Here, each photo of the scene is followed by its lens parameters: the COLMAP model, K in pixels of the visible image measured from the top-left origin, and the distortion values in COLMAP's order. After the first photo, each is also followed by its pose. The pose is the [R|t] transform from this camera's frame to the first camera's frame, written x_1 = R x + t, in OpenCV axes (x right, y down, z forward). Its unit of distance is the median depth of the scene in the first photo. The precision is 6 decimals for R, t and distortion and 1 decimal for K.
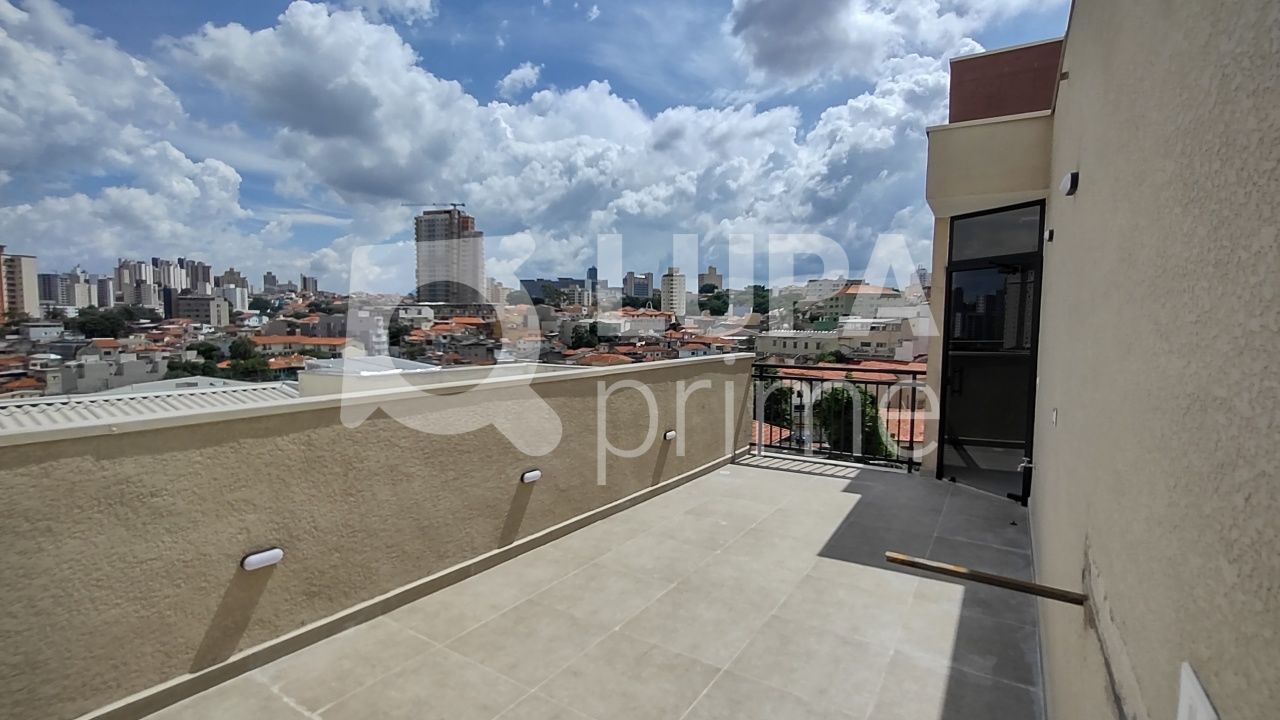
lens RADIAL K [[574.8, 0, 634.8], [0, 574.8, 359.7], [0, 0, 1]] dist [0.001686, 0.000092]
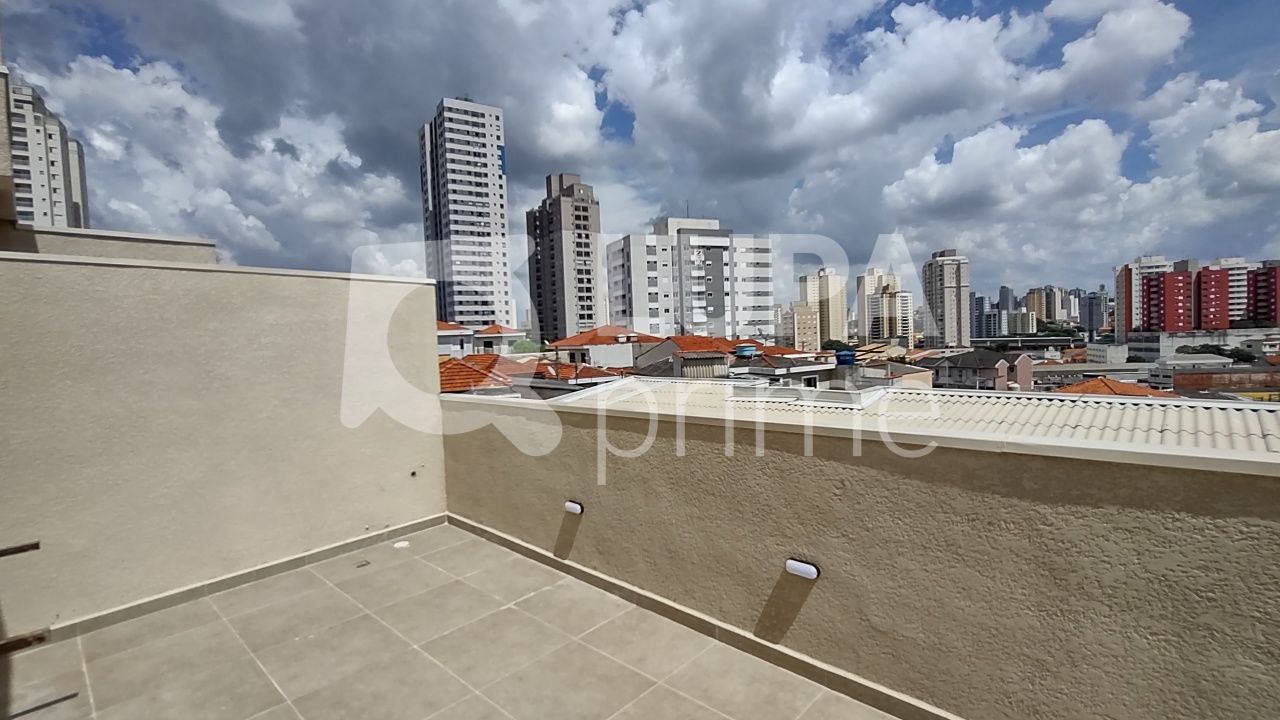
lens RADIAL K [[574.8, 0, 634.8], [0, 574.8, 359.7], [0, 0, 1]] dist [0.001686, 0.000092]
pose [[-0.173109, 0.036843, -0.984213, 0.662848], [-0.017666, 0.999023, 0.040505, -0.087416], [0.984744, 0.024398, -0.172289, 1.176809]]
